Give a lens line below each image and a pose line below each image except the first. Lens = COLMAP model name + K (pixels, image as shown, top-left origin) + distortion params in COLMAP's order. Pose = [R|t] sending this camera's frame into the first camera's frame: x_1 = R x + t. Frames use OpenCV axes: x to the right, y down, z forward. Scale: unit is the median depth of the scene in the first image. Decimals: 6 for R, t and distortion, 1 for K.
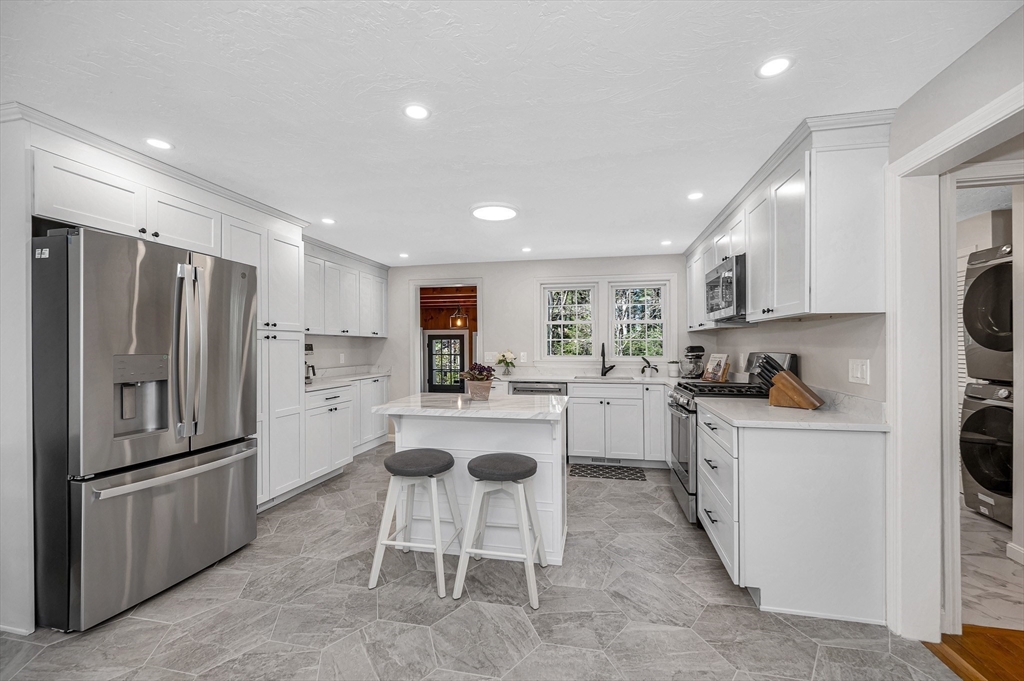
lens RADIAL K [[413.2, 0, 518.7], [0, 413.2, 339.0], [0, 0, 1]] dist [-0.005917, 0.000957]
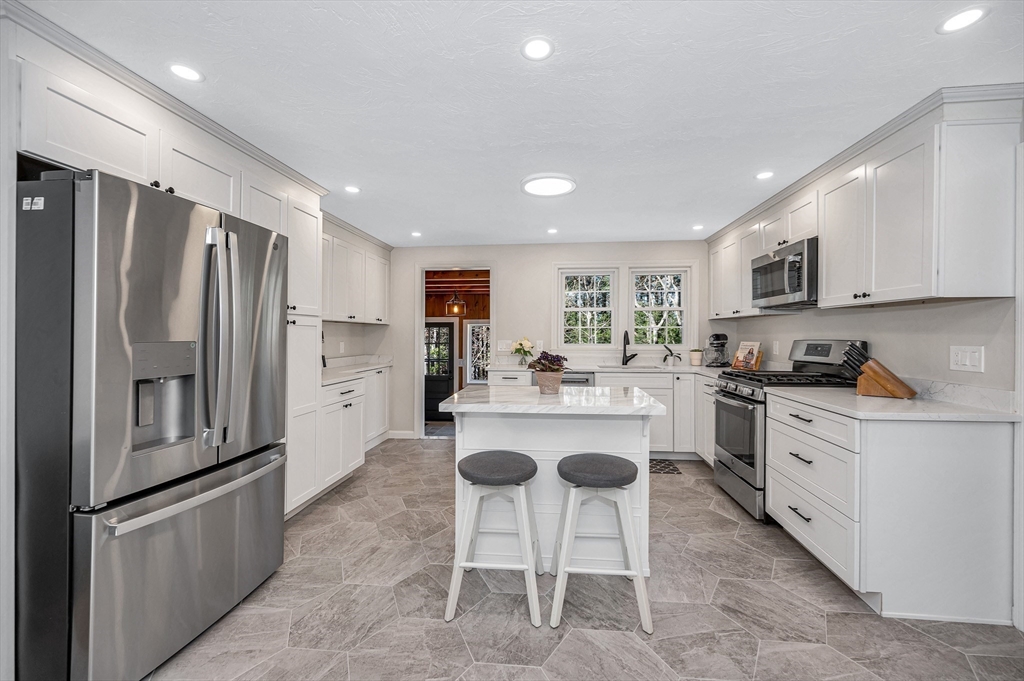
lens RADIAL K [[413.2, 0, 520.4], [0, 413.2, 326.8], [0, 0, 1]] dist [-0.005917, 0.000957]
pose [[0.994728, 0.002545, 0.102518, -0.212663], [-0.002206, 0.999992, -0.003420, 0.006755], [-0.102526, 0.003176, 0.994725, 0.105487]]
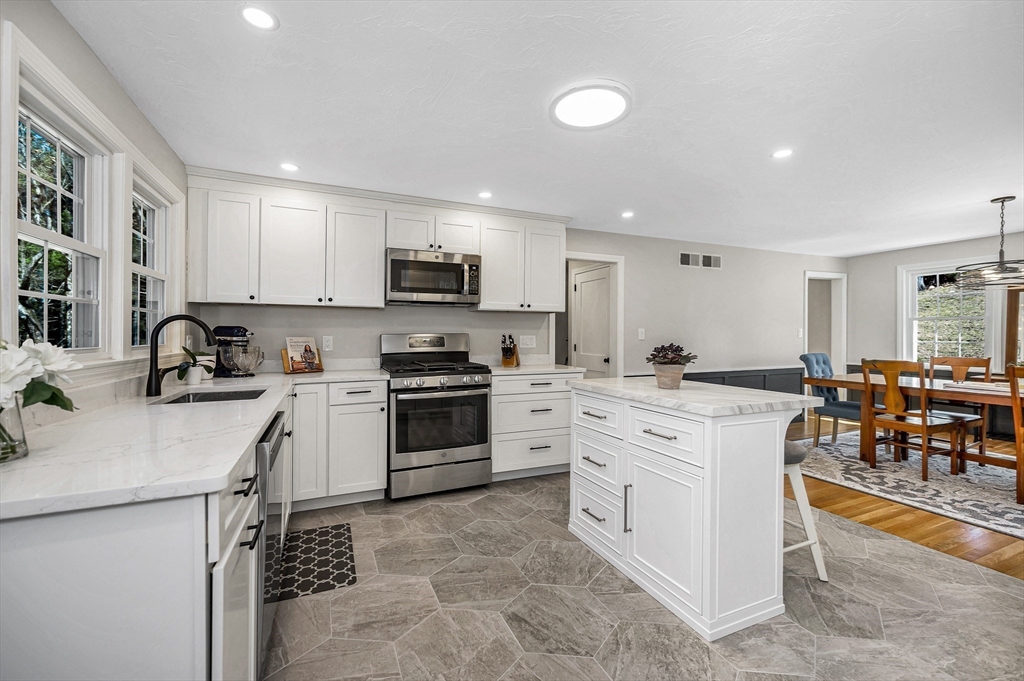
lens RADIAL K [[413.2, 0, 510.0], [0, 413.2, 335.2], [0, 0, 1]] dist [-0.005917, 0.000957]
pose [[-0.554395, 0.000352, 0.832254, -0.523975], [-0.011462, 0.999902, -0.008059, 0.046094], [-0.832175, -0.014007, -0.554337, 1.501948]]
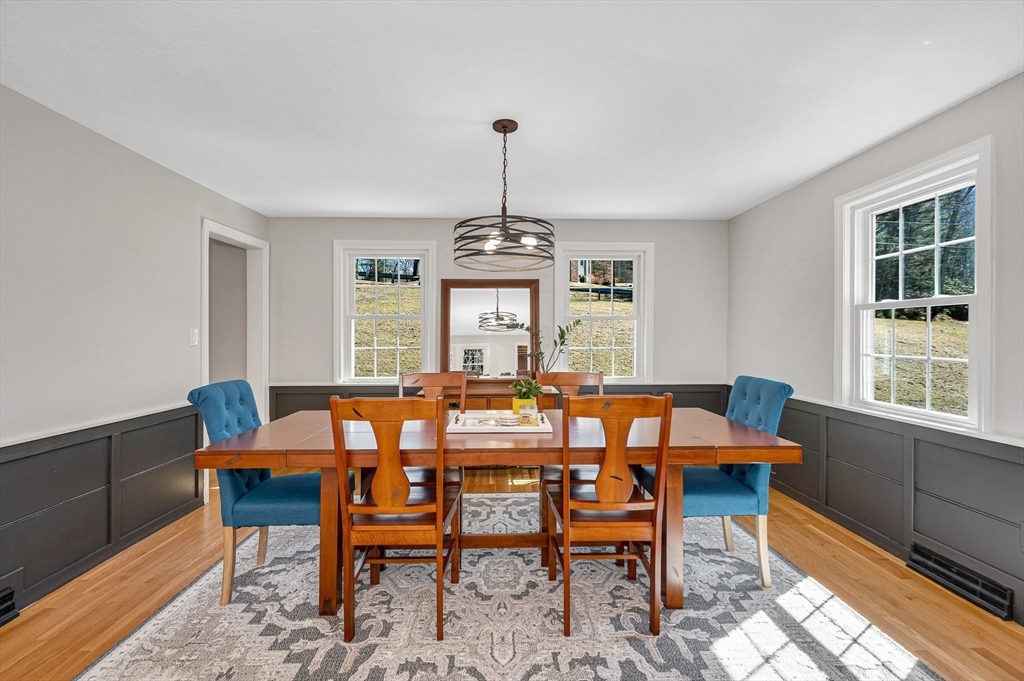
lens RADIAL K [[462.2, 0, 511.1], [0, 462.2, 338.8], [0, 0, 1]] dist [-0.011722, -0.000135]
pose [[-0.975924, 0.004310, -0.218067, -0.184166], [0.007423, 0.999882, -0.013459, 0.031226], [0.217983, -0.014754, -0.975841, 0.575814]]
